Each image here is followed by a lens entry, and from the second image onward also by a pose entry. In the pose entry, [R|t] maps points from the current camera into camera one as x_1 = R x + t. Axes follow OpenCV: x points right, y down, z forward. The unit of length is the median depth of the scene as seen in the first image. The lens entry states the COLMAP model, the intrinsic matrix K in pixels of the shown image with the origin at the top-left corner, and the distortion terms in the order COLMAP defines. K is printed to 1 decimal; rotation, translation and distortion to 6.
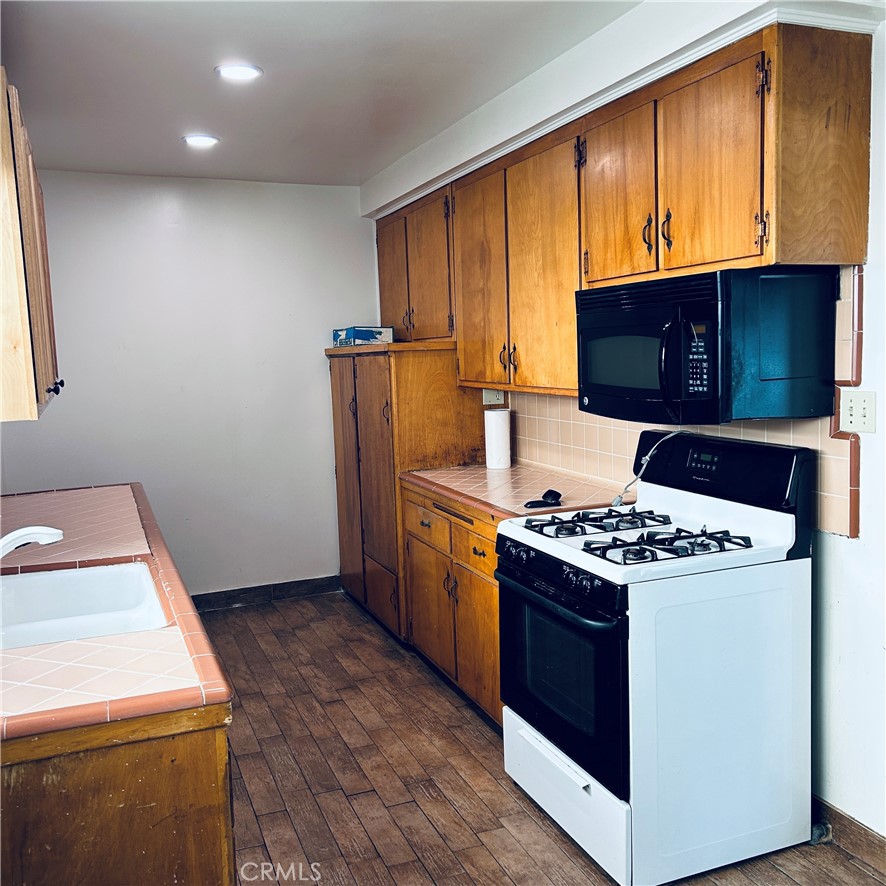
lens RADIAL K [[895.8, 0, 450.7], [0, 895.8, 435.6], [0, 0, 1]] dist [0.029366, 0.000000]
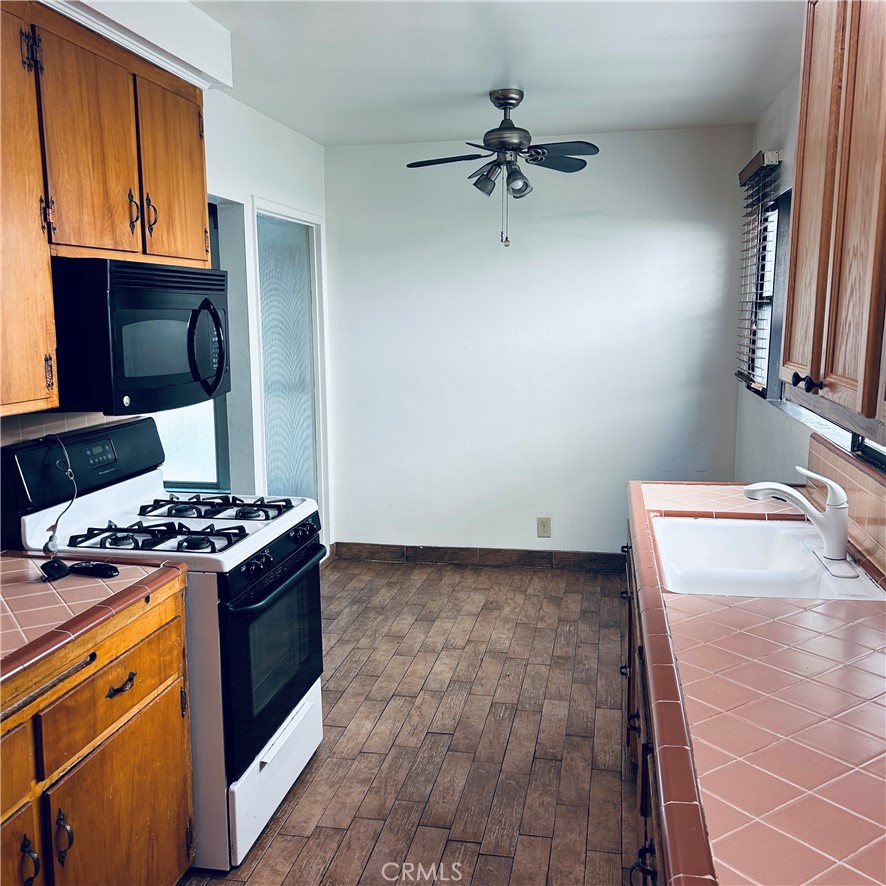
lens RADIAL K [[895.8, 0, 445.8], [0, 895.8, 449.9], [0, 0, 1]] dist [0.029366, 0.000000]
pose [[-0.842442, -0.045840, 0.536833, -0.569482], [0.087920, 0.971323, 0.220912, -0.162207], [-0.531565, 0.233304, -0.814253, 1.653833]]
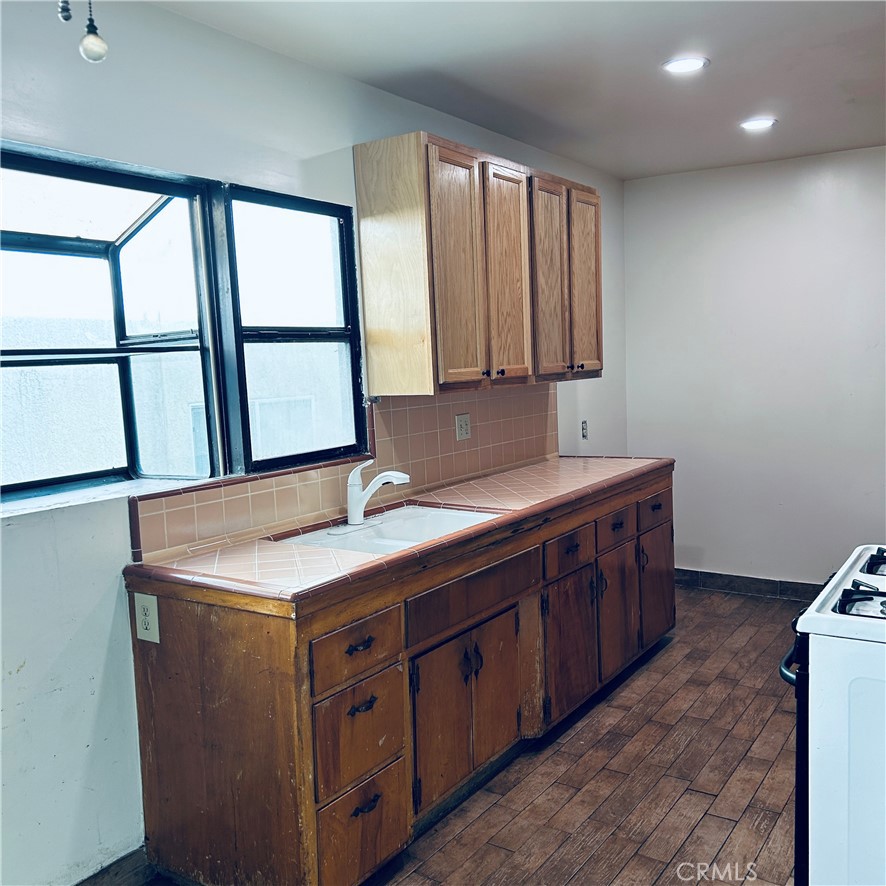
lens RADIAL K [[895.8, 0, 449.2], [0, 895.8, 443.3], [0, 0, 1]] dist [0.029366, 0.000000]
pose [[0.573301, 0.091318, -0.814240, 0.559656], [-0.064874, 0.995709, 0.065992, -0.029499], [0.816773, 0.014990, 0.576765, 0.228710]]
